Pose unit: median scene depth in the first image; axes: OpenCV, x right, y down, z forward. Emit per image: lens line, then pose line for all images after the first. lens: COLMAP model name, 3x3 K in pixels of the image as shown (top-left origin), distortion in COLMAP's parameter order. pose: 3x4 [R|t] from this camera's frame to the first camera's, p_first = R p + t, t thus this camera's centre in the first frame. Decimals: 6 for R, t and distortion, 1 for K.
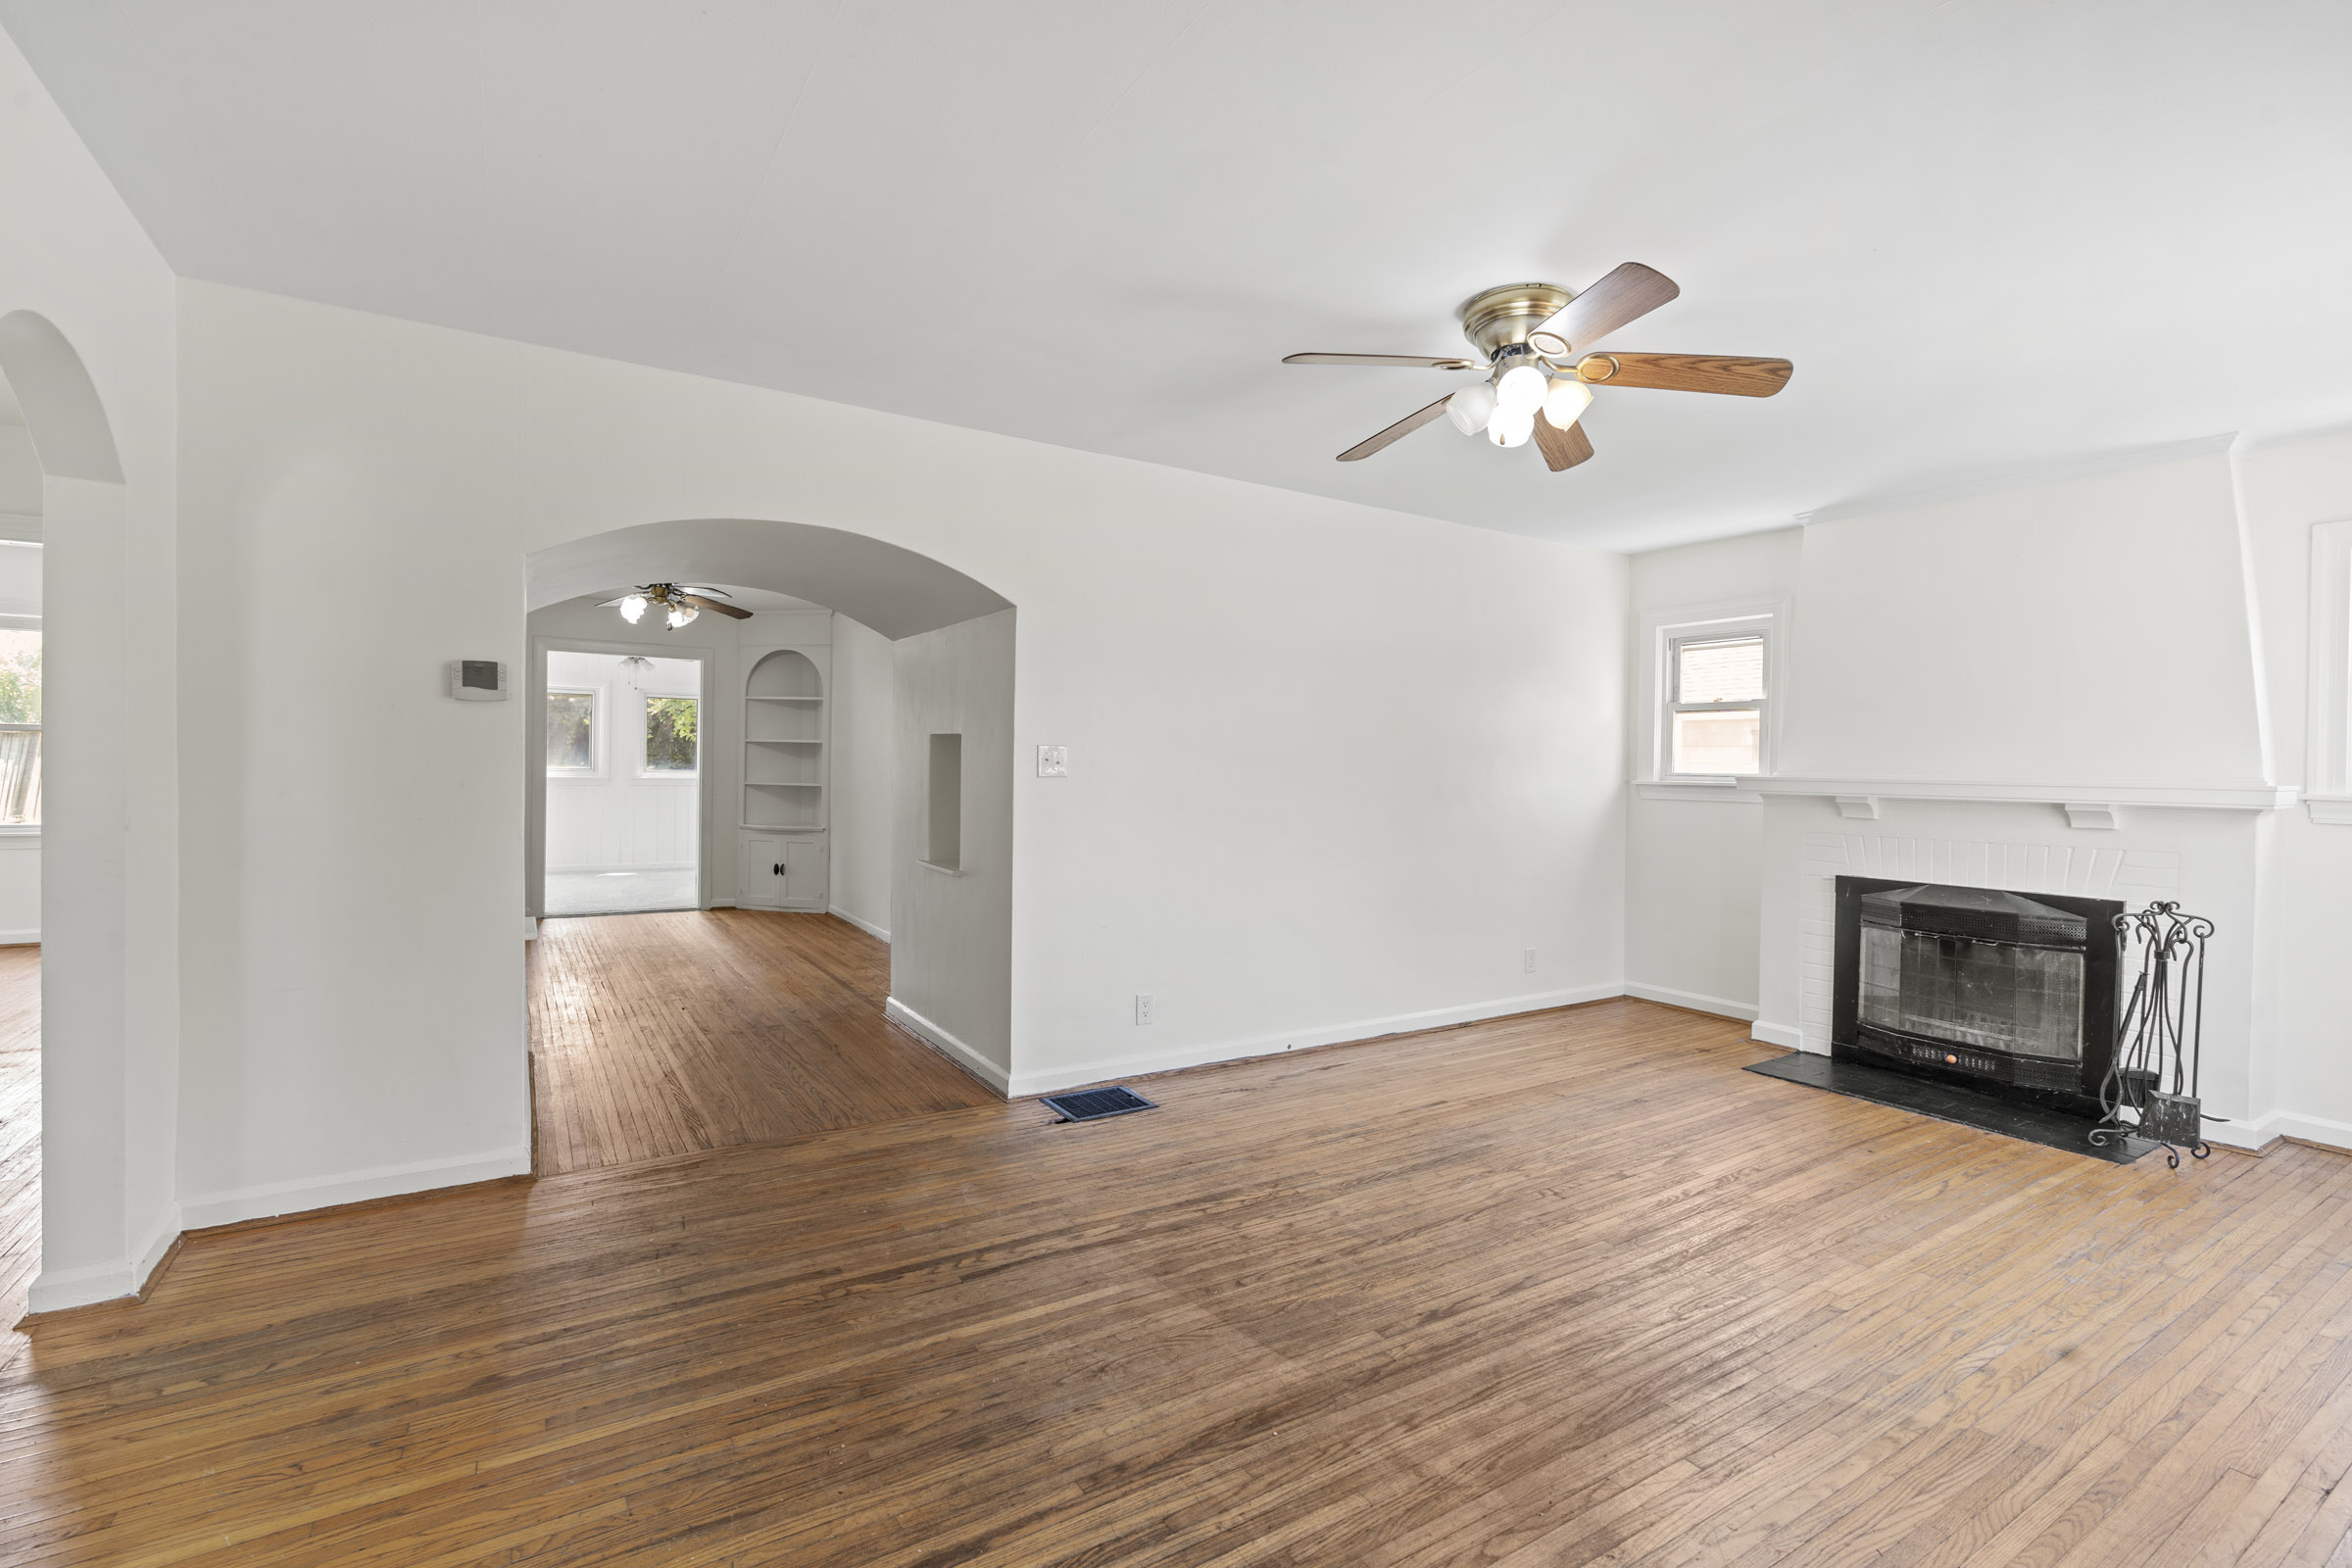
lens RADIAL K [[1055.2, 0, 1178.0], [0, 1055.2, 771.7], [0, 0, 1]] dist [-0.004604, -0.000071]
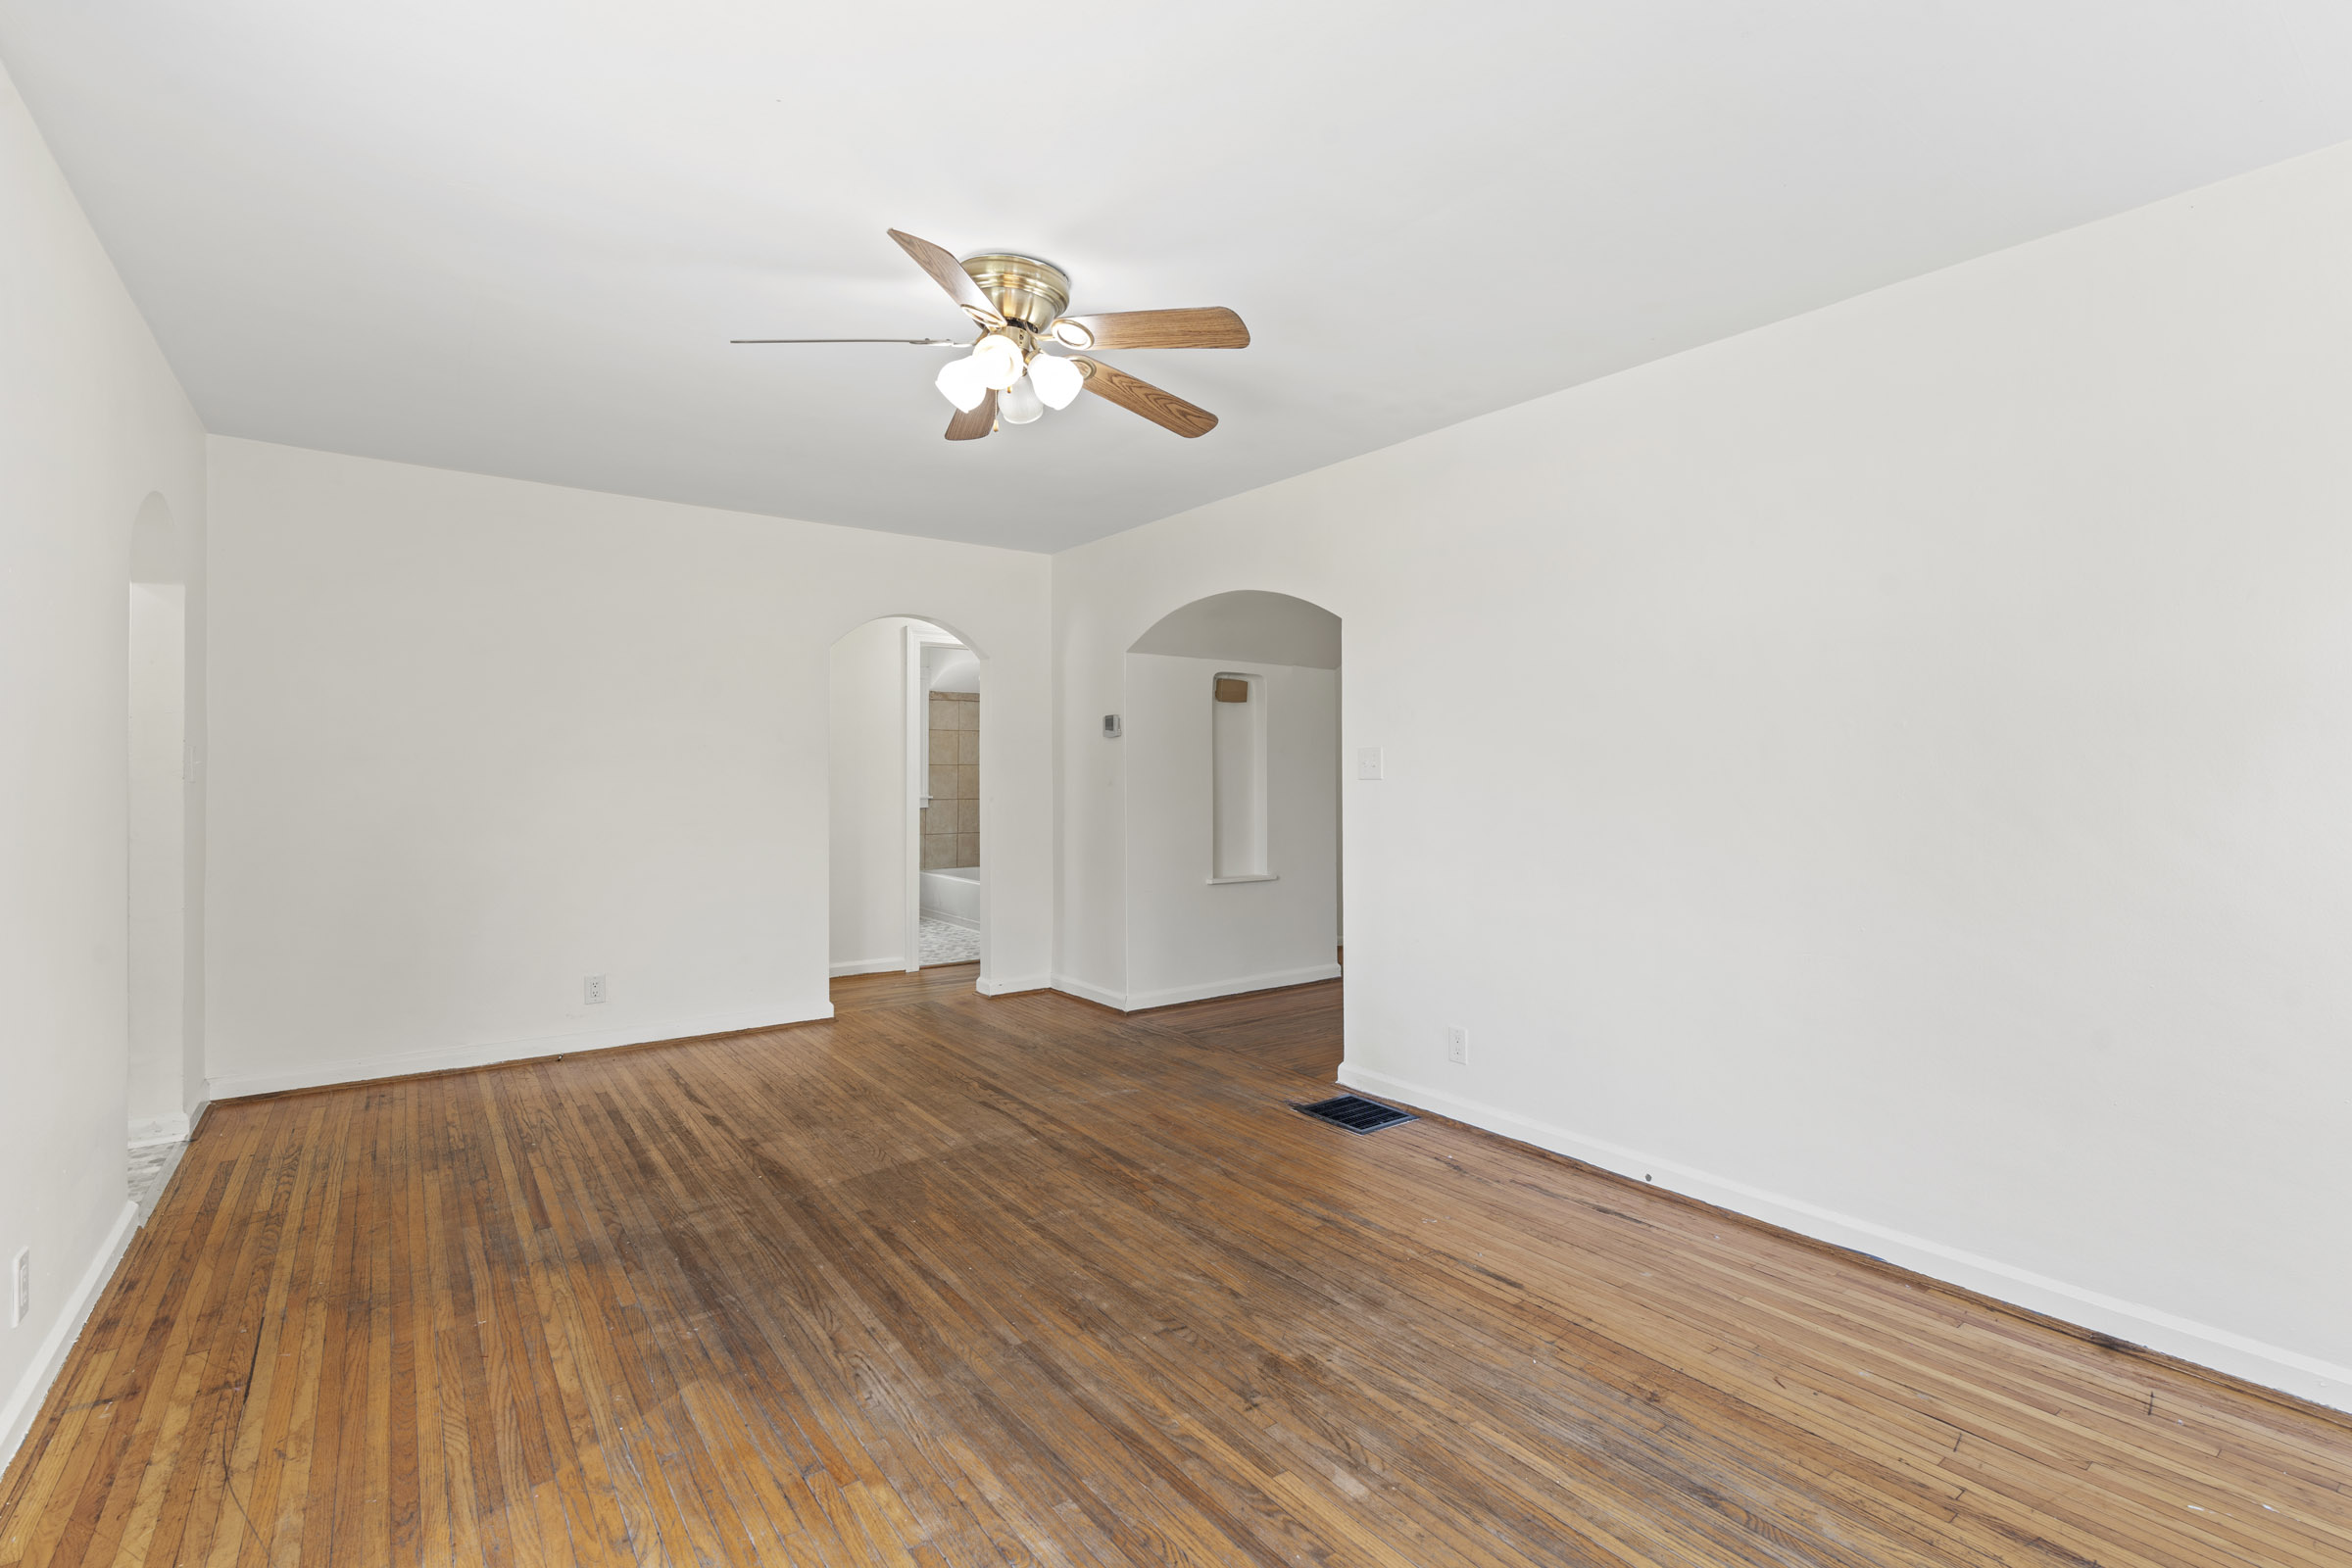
lens RADIAL K [[1055.2, 0, 1178.0], [0, 1055.2, 771.7], [0, 0, 1]] dist [-0.004604, -0.000071]
pose [[0.077102, -0.016672, -0.996884, 0.992950], [-0.001939, 0.999856, -0.016871, 0.017737], [0.997021, 0.003234, 0.077058, 0.850517]]
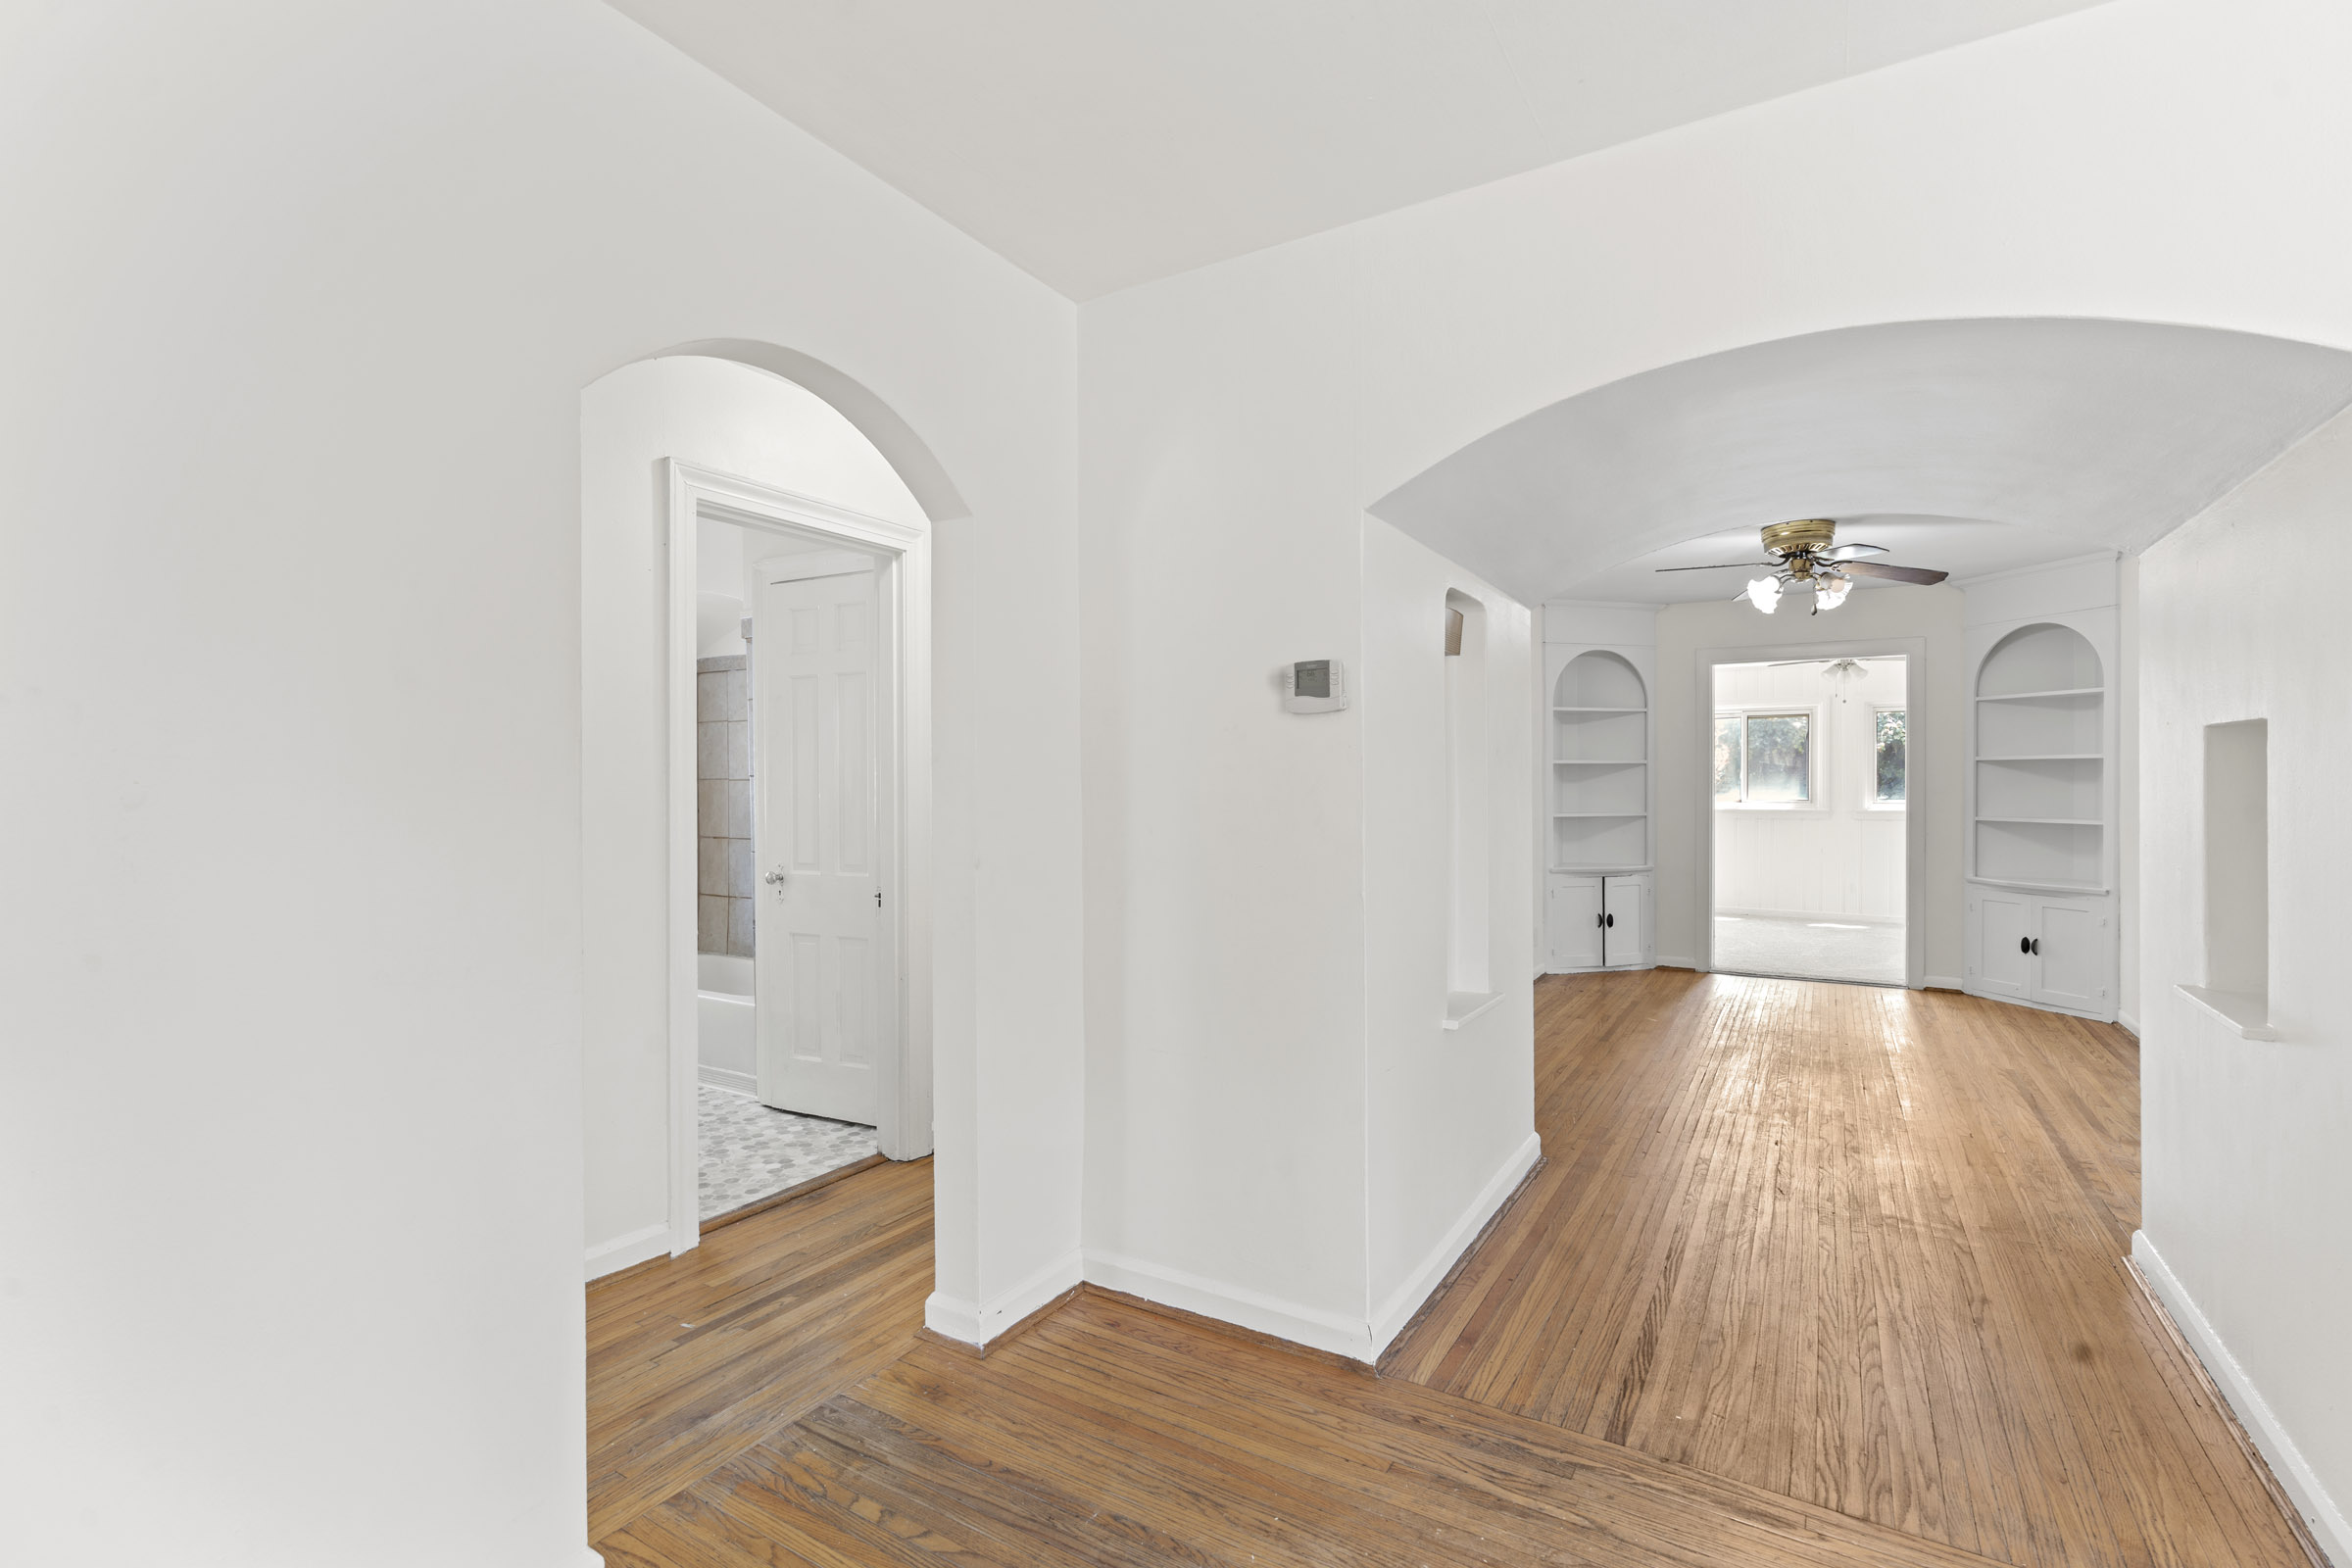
lens RADIAL K [[1069.2, 0, 1181.0], [0, 1069.2, 783.0], [0, 0, 1]] dist [-0.005036, -0.000224]
pose [[0.446048, -0.020119, -0.894783, -0.012078], [0.004174, 0.999783, -0.020399, -0.001471], [0.894999, 0.005364, 0.446035, 0.496070]]
